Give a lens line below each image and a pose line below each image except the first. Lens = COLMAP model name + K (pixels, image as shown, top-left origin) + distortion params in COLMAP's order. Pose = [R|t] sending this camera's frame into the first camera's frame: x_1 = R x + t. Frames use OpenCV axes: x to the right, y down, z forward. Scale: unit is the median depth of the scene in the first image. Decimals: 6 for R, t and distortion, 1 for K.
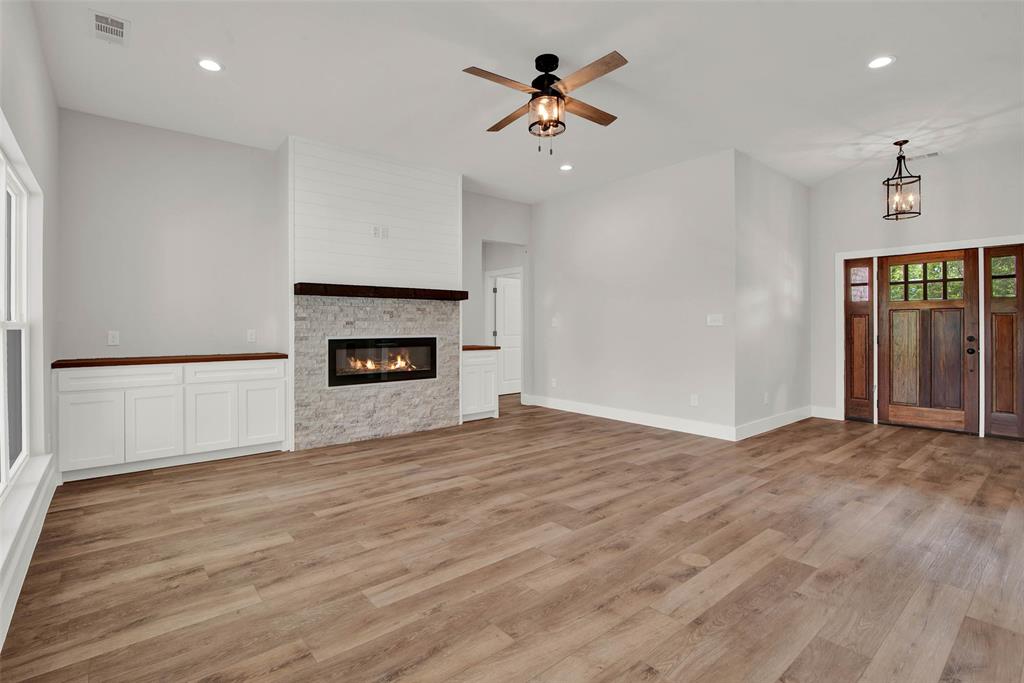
lens RADIAL K [[485.0, 0, 512.3], [0, 485.0, 323.6], [0, 0, 1]] dist [-0.021407, 0.001971]
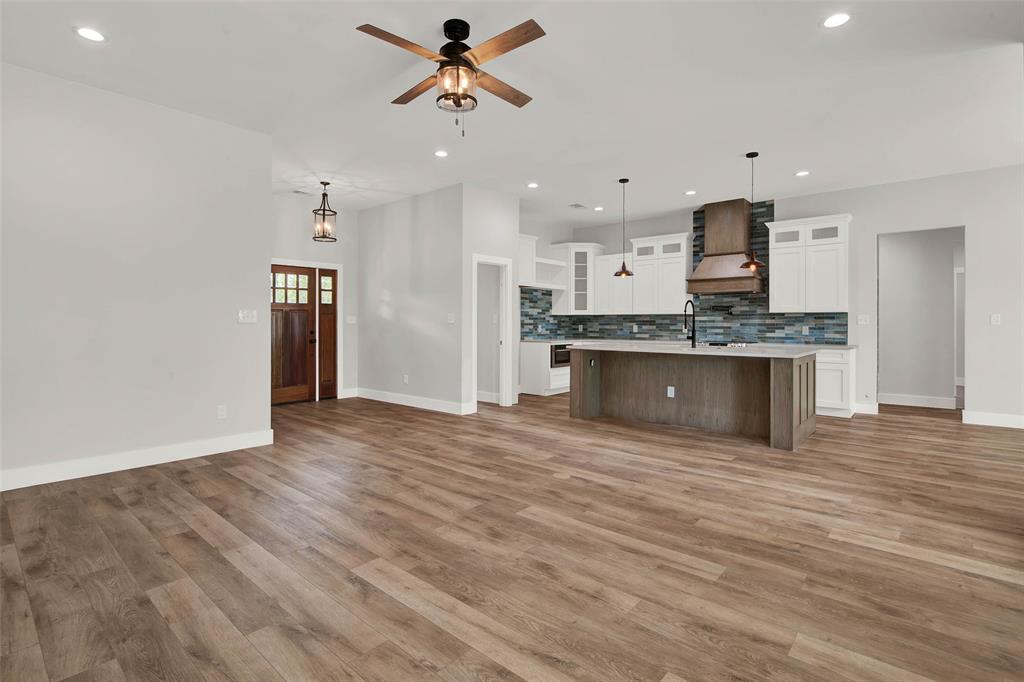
lens RADIAL K [[485.0, 0, 494.2], [0, 485.0, 324.9], [0, 0, 1]] dist [-0.021407, 0.001971]
pose [[-0.130169, -0.003276, 0.991486, -0.719642], [-0.005403, 0.999982, 0.002594, 0.004304], [-0.991477, -0.005020, -0.130185, 0.910173]]
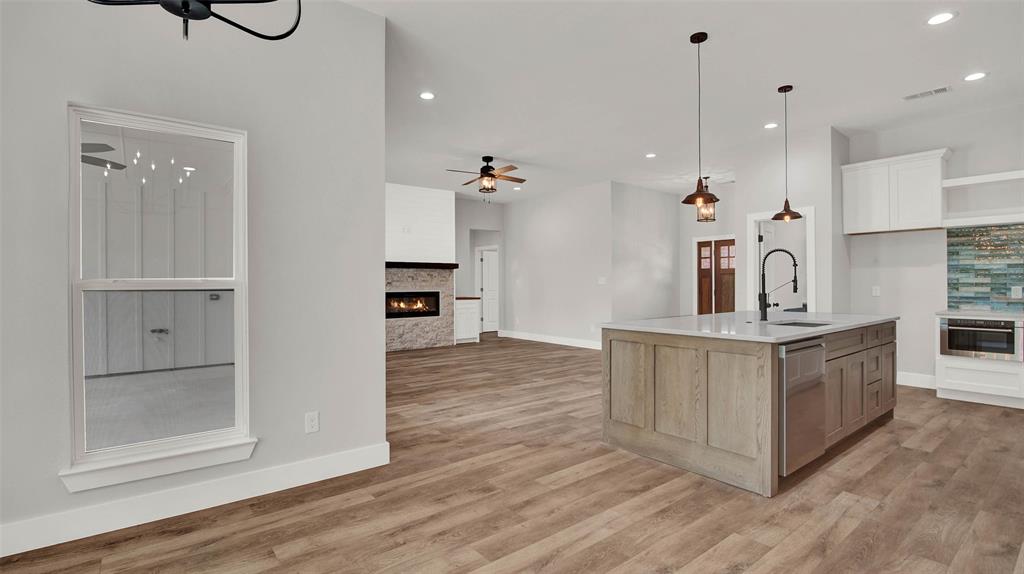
lens RADIAL K [[470.5, 0, 513.4], [0, 470.5, 281.5], [0, 0, 1]] dist [-0.018102, 0.000805]
pose [[0.999755, -0.003075, -0.021912, 0.196387], [0.003057, 0.999995, -0.000855, -0.005802], [0.021914, 0.000787, 0.999760, -0.904467]]
